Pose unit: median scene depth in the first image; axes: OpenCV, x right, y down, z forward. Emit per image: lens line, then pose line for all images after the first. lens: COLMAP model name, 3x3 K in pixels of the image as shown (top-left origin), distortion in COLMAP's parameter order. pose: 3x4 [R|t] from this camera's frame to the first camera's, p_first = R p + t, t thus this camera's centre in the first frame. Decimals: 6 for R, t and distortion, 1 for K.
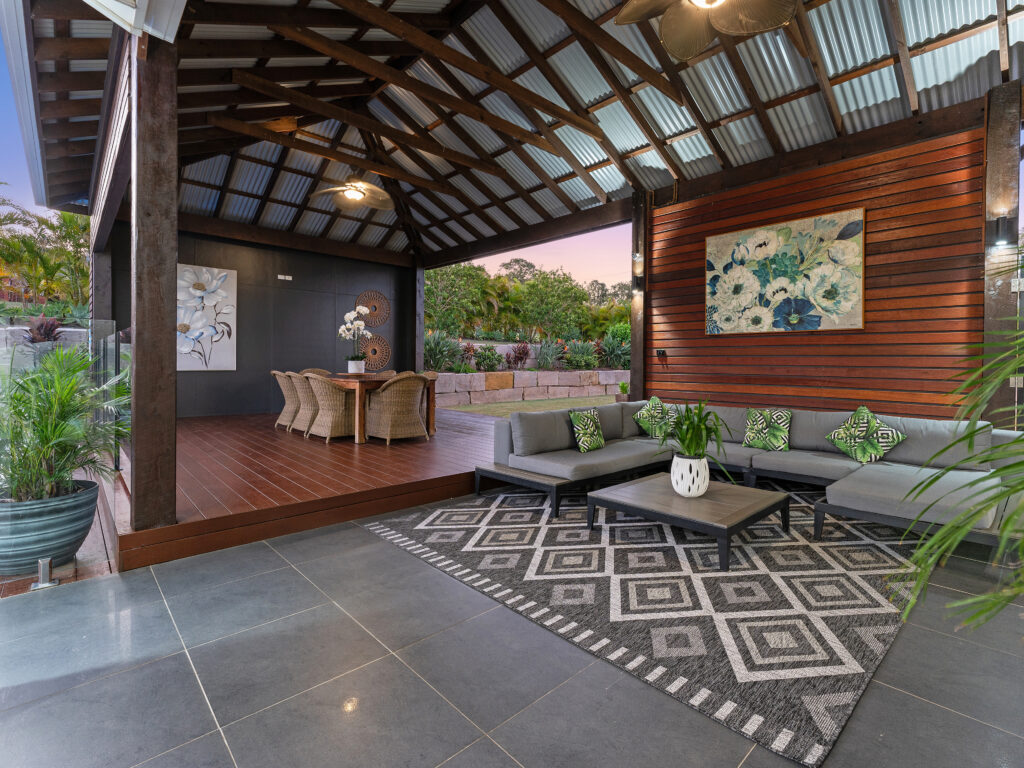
lens RADIAL K [[483.9, 0, 534.4], [0, 483.9, 362.8], [0, 0, 1]] dist [0.000153, 0.000050]
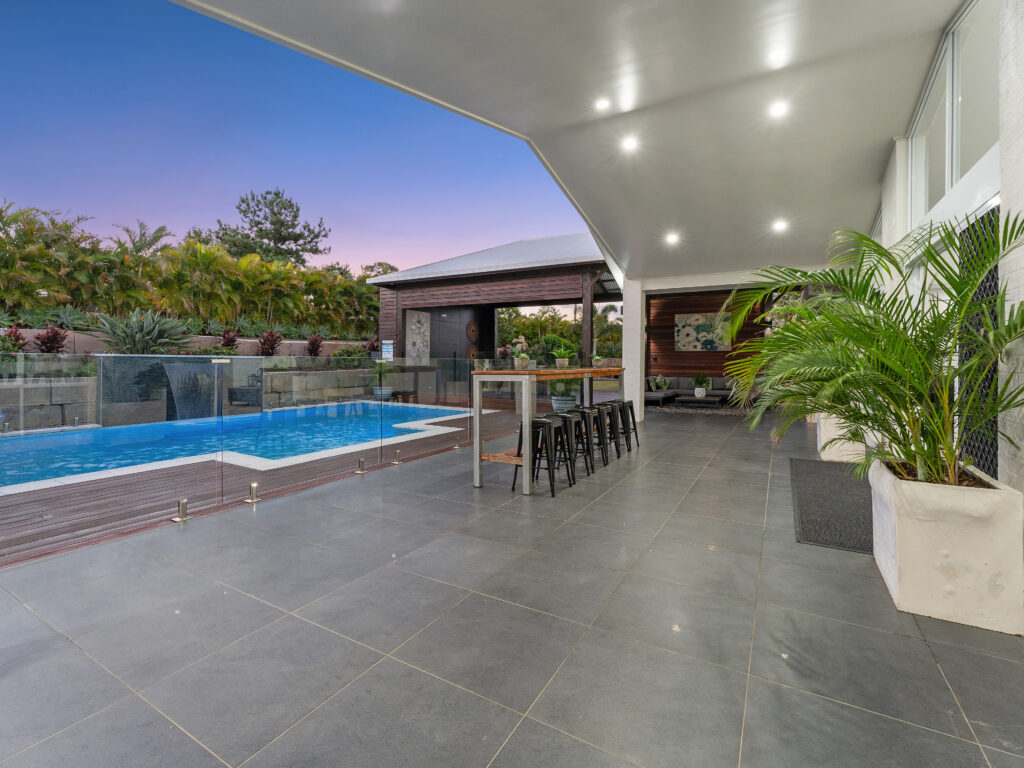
lens RADIAL K [[475.7, 0, 489.4], [0, 475.7, 359.0], [0, 0, 1]] dist [0.000151, 0.000158]
pose [[0.967621, 0.000253, 0.252408, -1.367041], [0.000487, 0.999996, -0.002868, -0.008645], [-0.252407, 0.002898, 0.967617, -1.340768]]
